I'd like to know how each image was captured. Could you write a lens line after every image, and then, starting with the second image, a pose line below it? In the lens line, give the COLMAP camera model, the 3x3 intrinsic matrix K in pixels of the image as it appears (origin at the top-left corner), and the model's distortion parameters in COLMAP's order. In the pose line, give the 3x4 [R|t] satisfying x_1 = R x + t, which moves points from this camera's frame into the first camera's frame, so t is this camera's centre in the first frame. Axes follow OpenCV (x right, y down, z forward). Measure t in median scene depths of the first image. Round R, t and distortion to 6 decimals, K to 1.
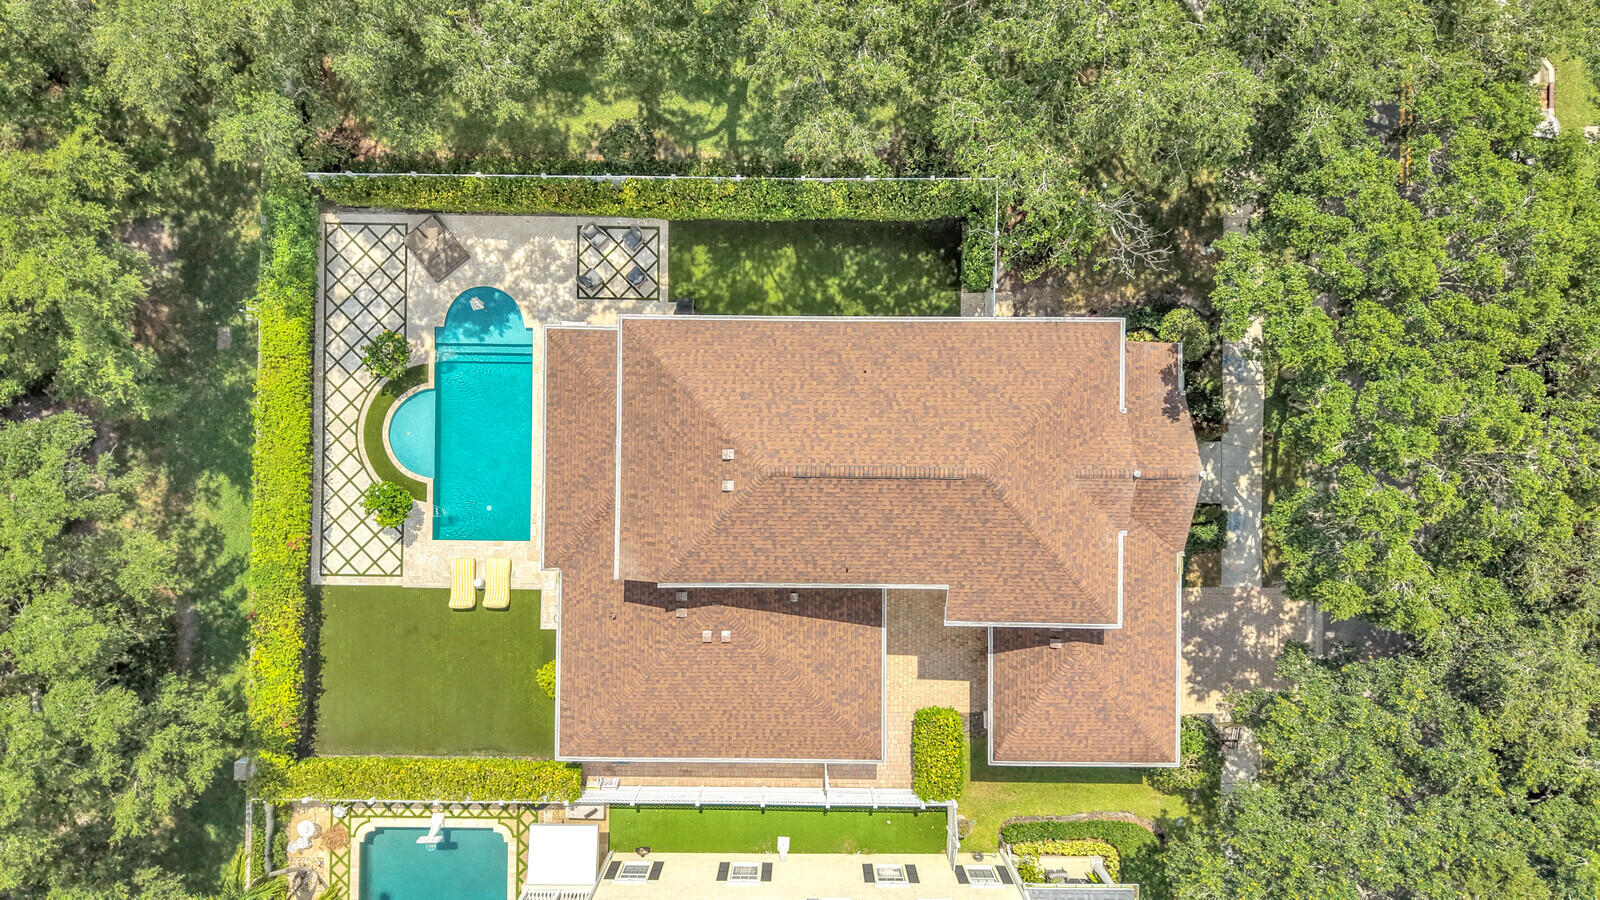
lens RADIAL K [[1071.6, 0, 820.4], [0, 1071.6, 449.3], [0, 0, 1]] dist [0.000906, 0.000164]
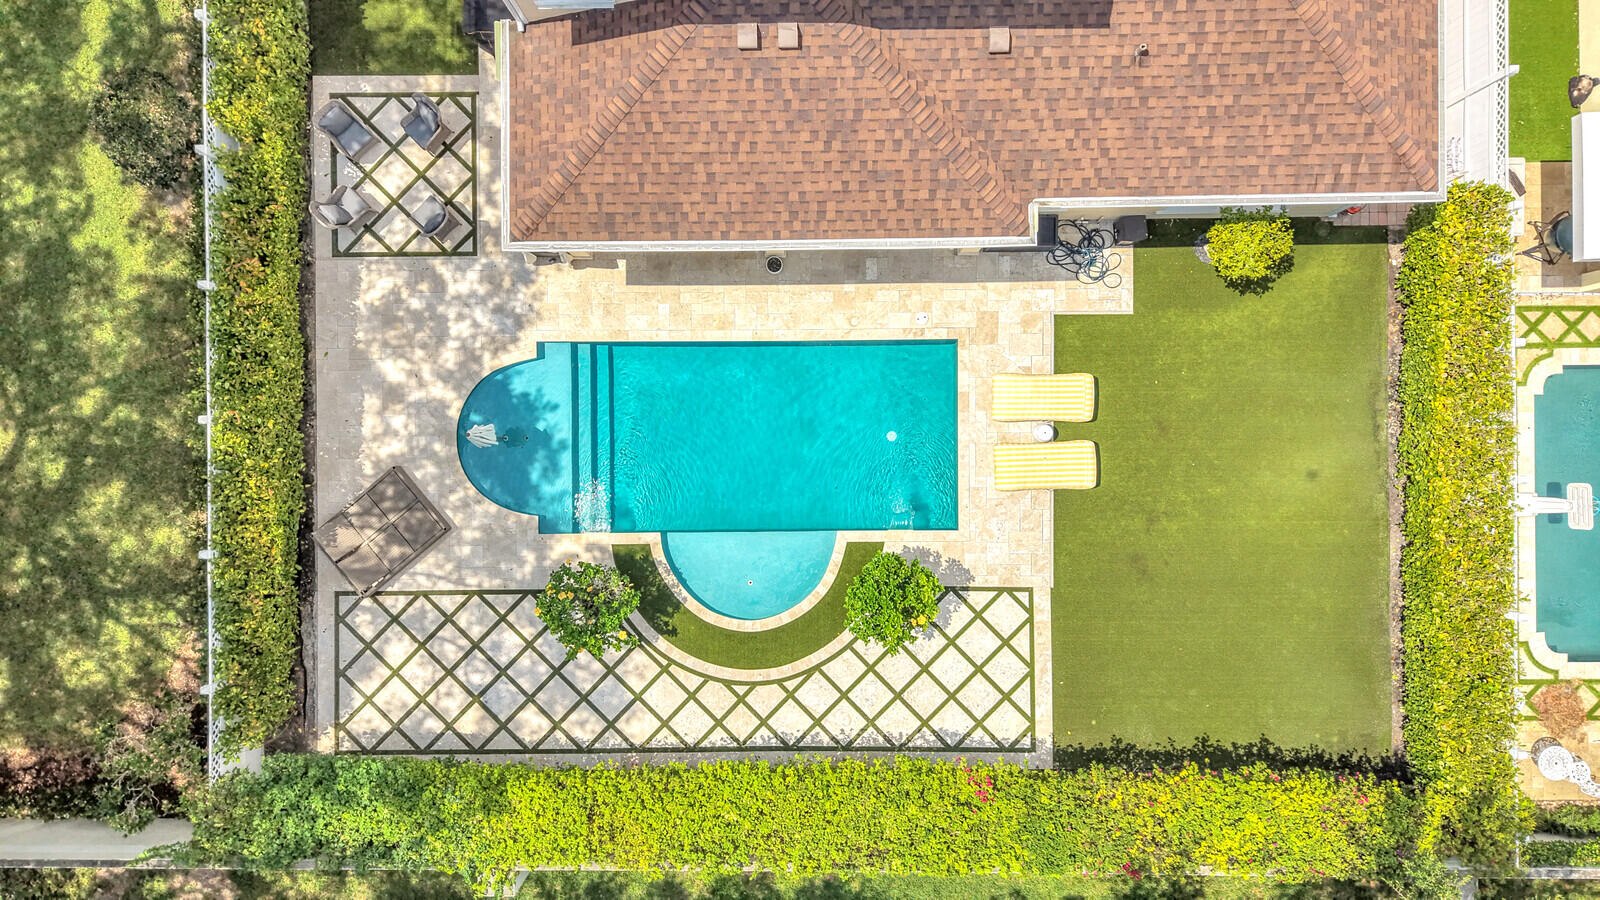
lens RADIAL K [[1059.5, 0, 796.4], [0, 1059.5, 446.3], [0, 0, 1]] dist [0.054088, -0.076168]
pose [[-0.021721, -0.999764, 0.000012, -0.321101], [0.999707, -0.021719, -0.010652, 0.014271], [0.010650, -0.000220, 0.999943, 0.498327]]
